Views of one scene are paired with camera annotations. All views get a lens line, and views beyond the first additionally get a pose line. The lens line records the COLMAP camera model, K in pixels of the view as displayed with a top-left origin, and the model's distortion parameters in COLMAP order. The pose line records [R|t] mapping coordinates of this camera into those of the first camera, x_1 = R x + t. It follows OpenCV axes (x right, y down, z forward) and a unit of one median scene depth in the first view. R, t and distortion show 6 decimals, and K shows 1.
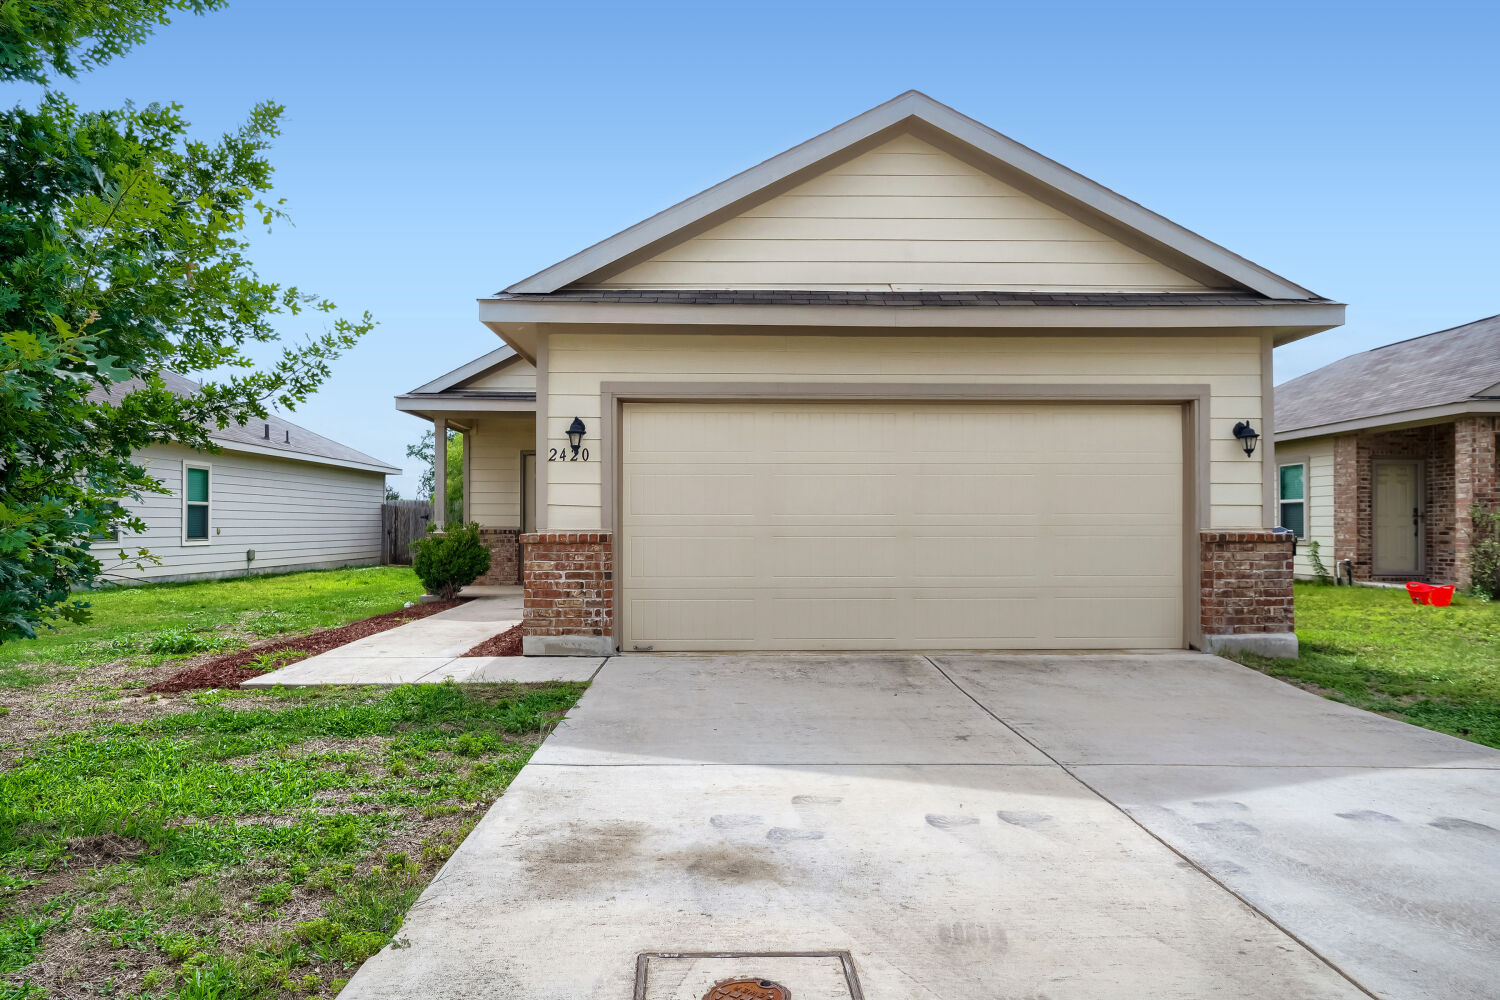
lens RADIAL K [[966.4, 0, 733.8], [0, 966.4, 515.4], [0, 0, 1]] dist [0.018147, 0.001210]
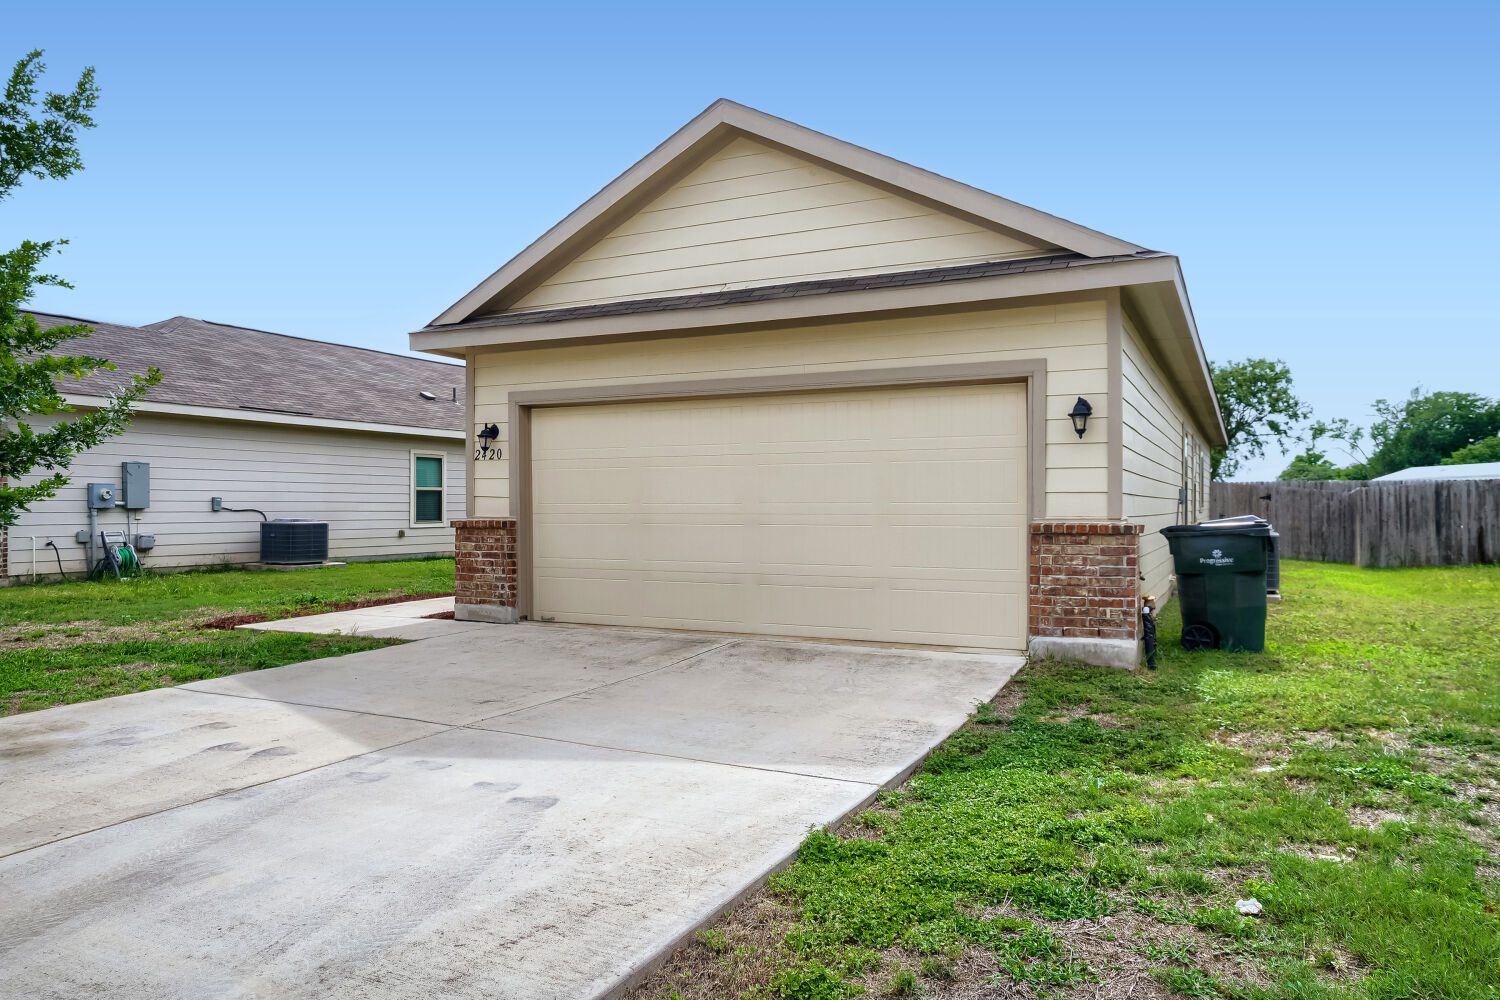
lens RADIAL K [[966.4, 0, 746.1], [0, 966.4, 503.0], [0, 0, 1]] dist [0.018147, 0.001210]
pose [[0.889881, -0.002172, -0.456188, 0.661271], [0.004999, 0.999975, 0.004991, -0.006792], [0.456166, -0.006722, 0.889869, 0.075236]]
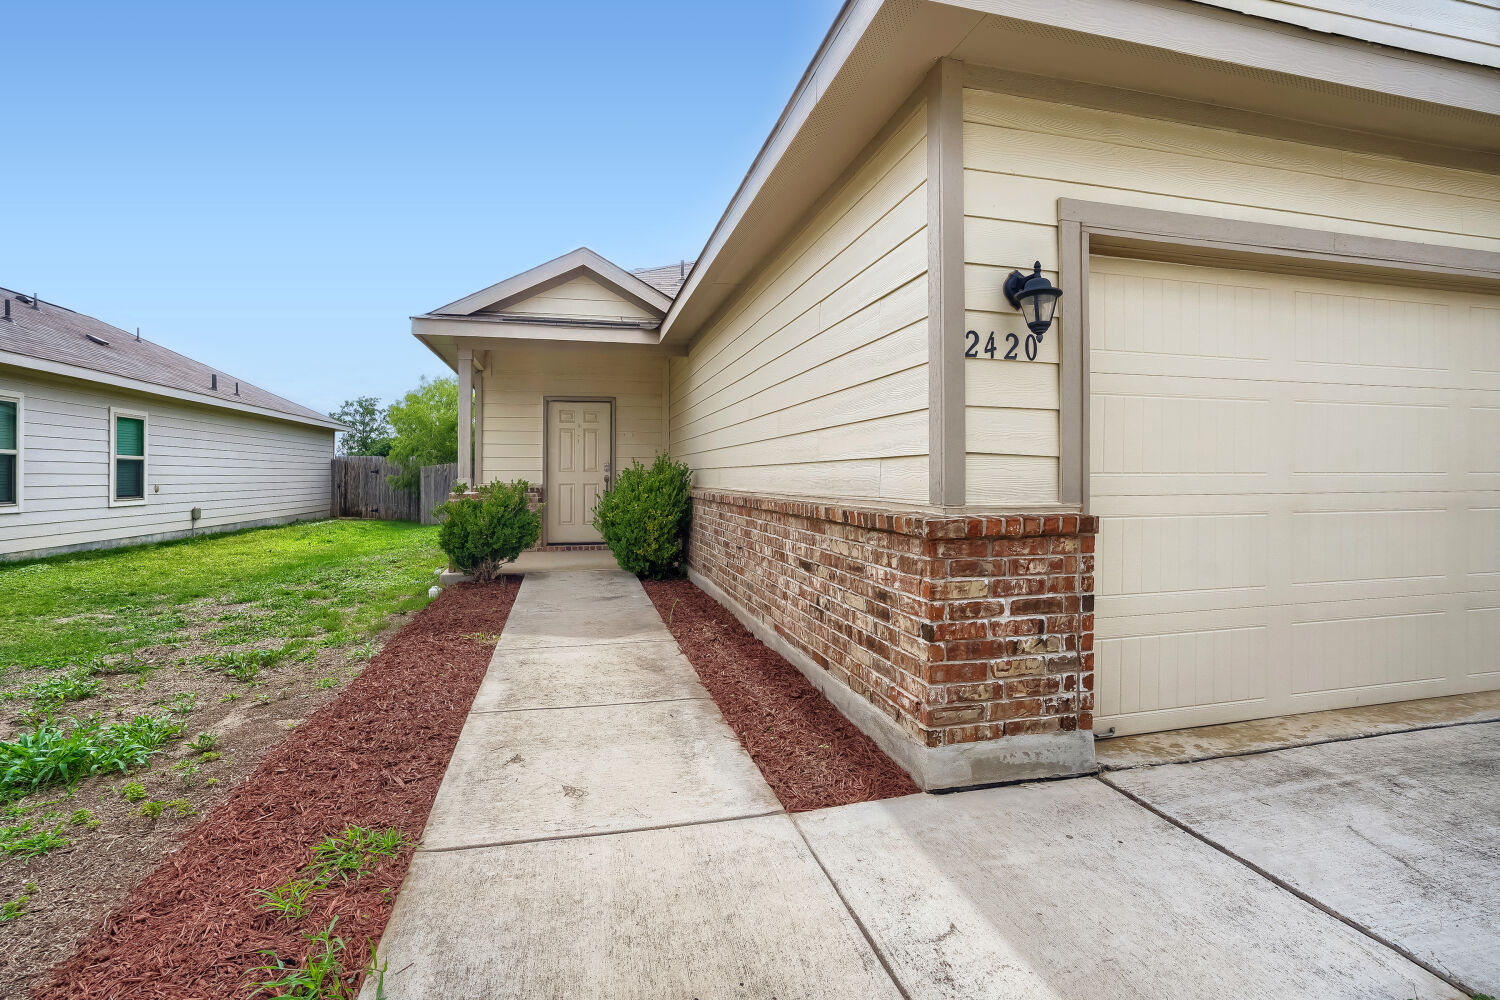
lens RADIAL K [[700.6, 0, 742.6], [0, 700.6, 471.9], [0, 0, 1]] dist [-0.037403, 0.011443]
pose [[0.976479, -0.002376, 0.215602, -0.363612], [0.001473, 0.999989, 0.004351, -0.003527], [-0.215610, -0.003931, 0.976472, 0.695832]]
